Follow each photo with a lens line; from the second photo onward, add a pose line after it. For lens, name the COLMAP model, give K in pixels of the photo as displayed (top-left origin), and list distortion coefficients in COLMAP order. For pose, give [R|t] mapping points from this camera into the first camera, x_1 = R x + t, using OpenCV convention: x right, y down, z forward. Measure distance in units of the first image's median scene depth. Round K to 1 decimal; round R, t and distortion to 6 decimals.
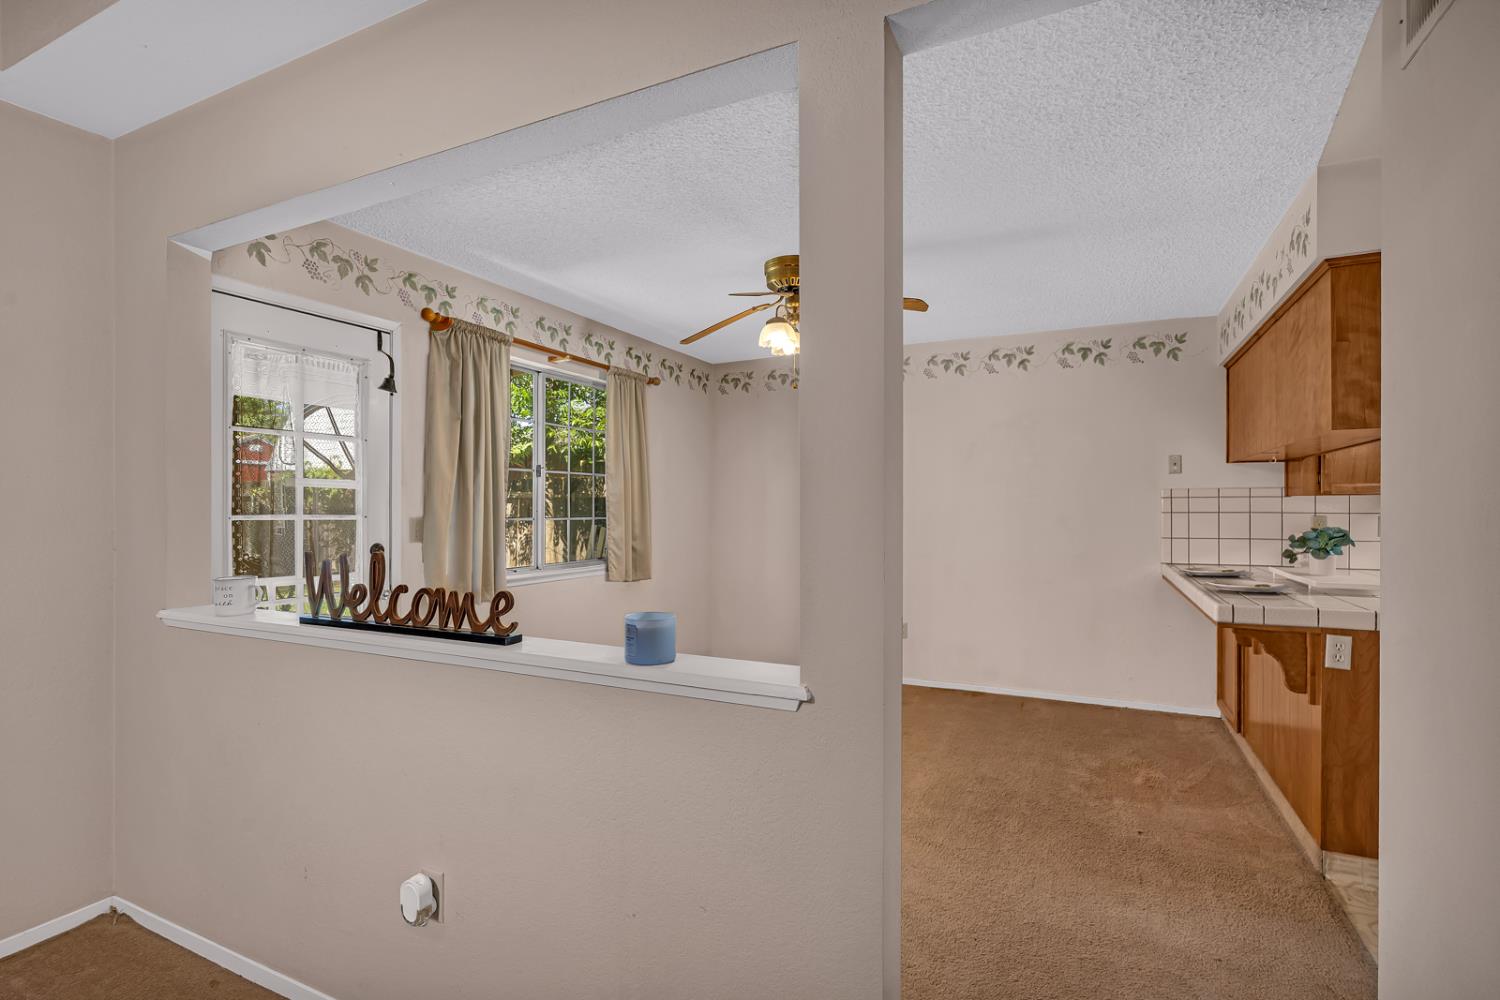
lens RADIAL K [[685.8, 0, 775.3], [0, 685.8, 506.4], [0, 0, 1]] dist [-0.005861, 0.002098]
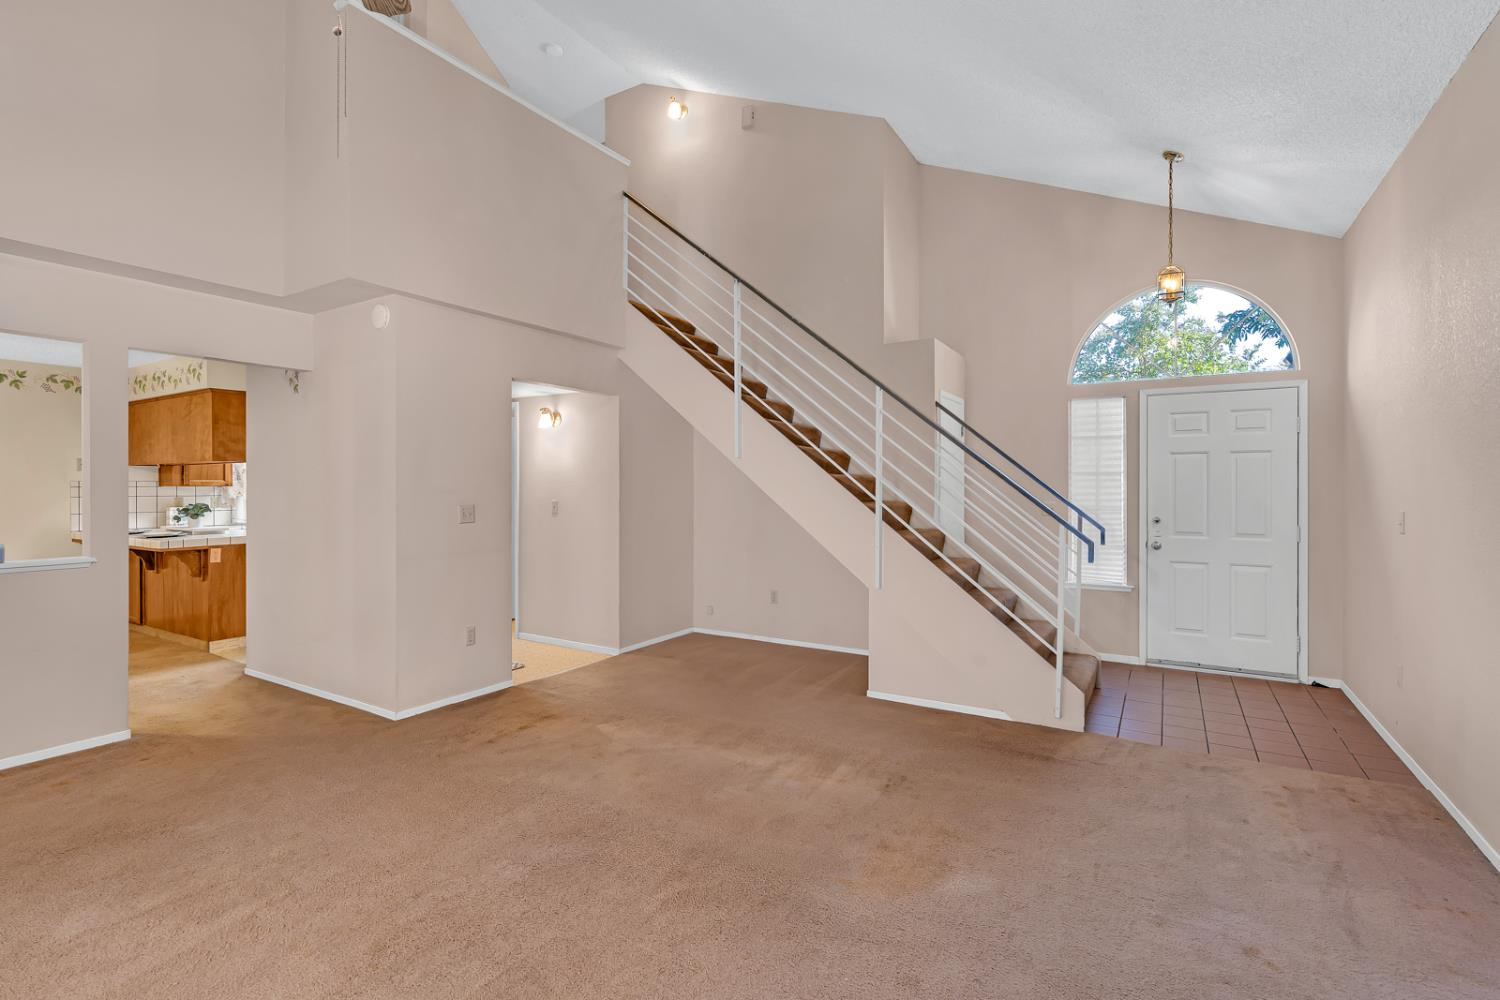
lens RADIAL K [[685.8, 0, 756.2], [0, 685.8, 485.4], [0, 0, 1]] dist [-0.005861, 0.002098]
pose [[0.106166, -0.000956, 0.994348, -0.786147], [0.002470, 0.999997, 0.000698, -0.015308], [-0.994345, 0.002382, 0.106168, -0.656717]]
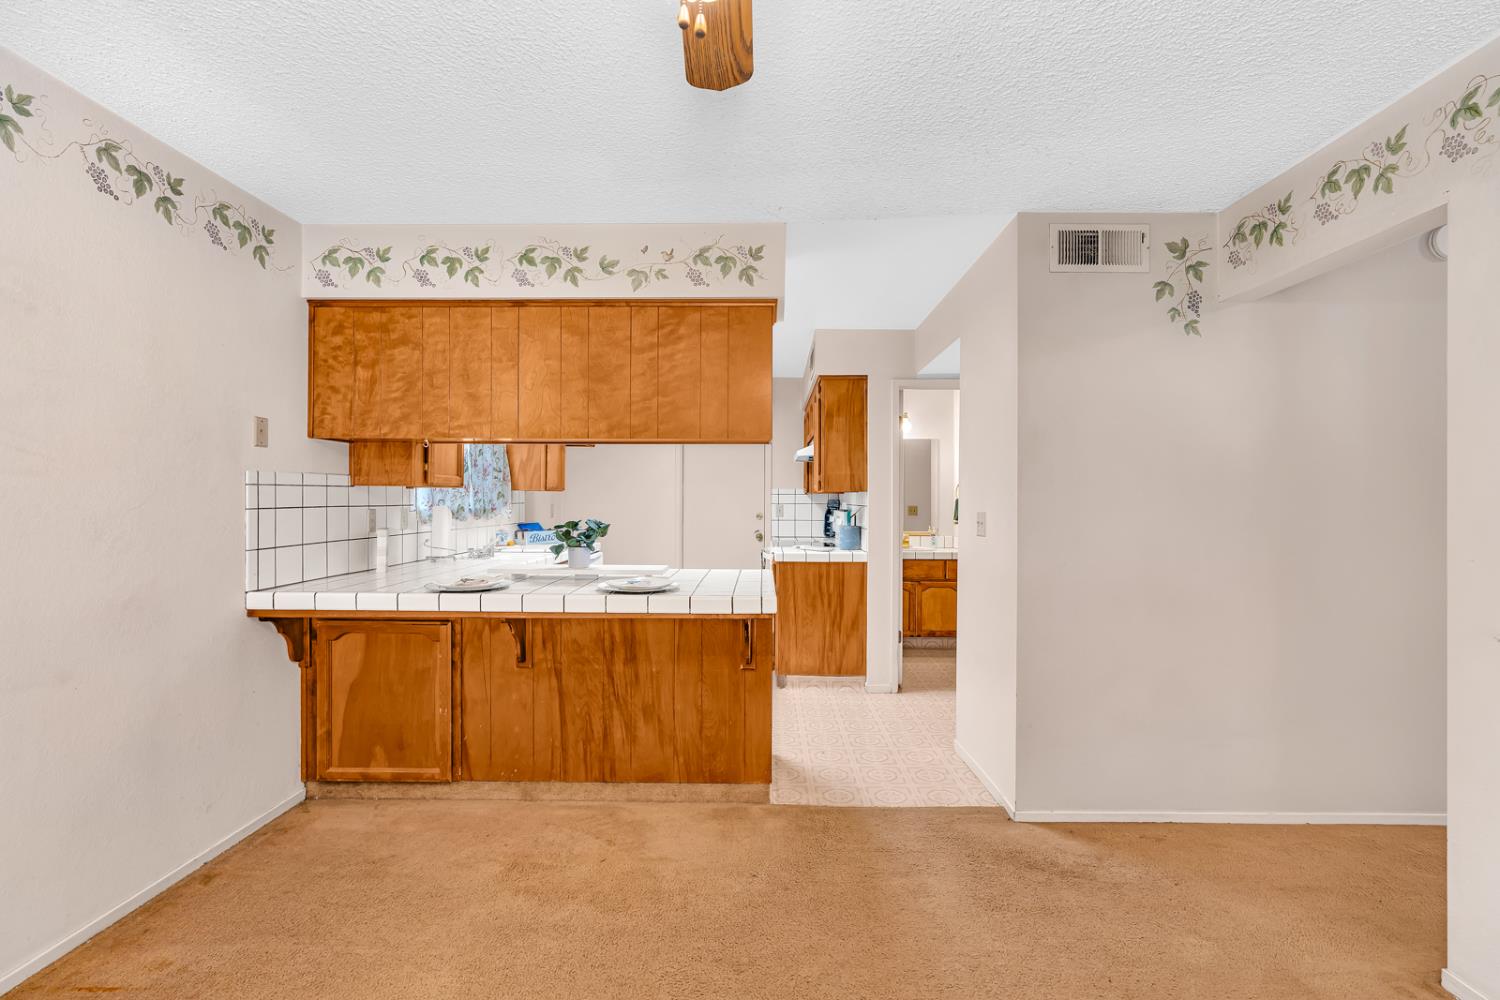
lens RADIAL K [[685.8, 0, 758.6], [0, 685.8, 496.1], [0, 0, 1]] dist [-0.005861, 0.002098]
pose [[-0.413839, -0.003383, 0.910344, -0.185378], [-0.004573, 0.999988, 0.001637, -0.006343], [-0.910339, -0.003486, -0.413850, 0.899561]]
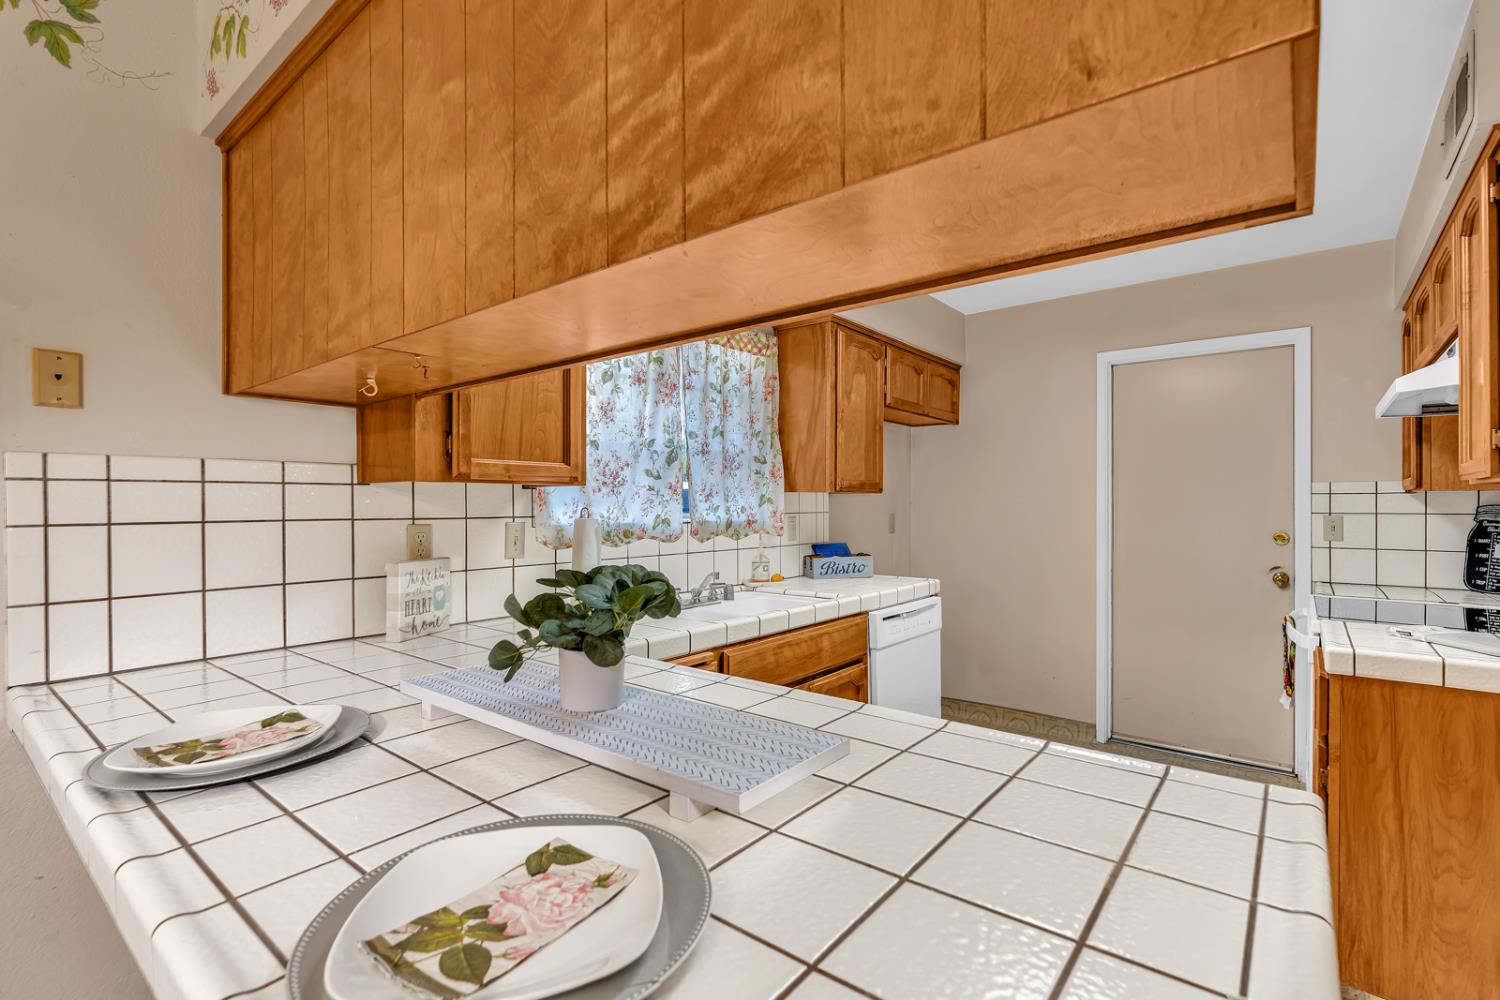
lens RADIAL K [[685.8, 0, 760.1], [0, 685.8, 505.8], [0, 0, 1]] dist [-0.005861, 0.002098]
pose [[0.230819, -0.004710, 0.972985, 0.365096], [0.004248, 0.999984, 0.003833, -0.000691], [-0.972987, 0.003248, 0.230836, 0.636989]]
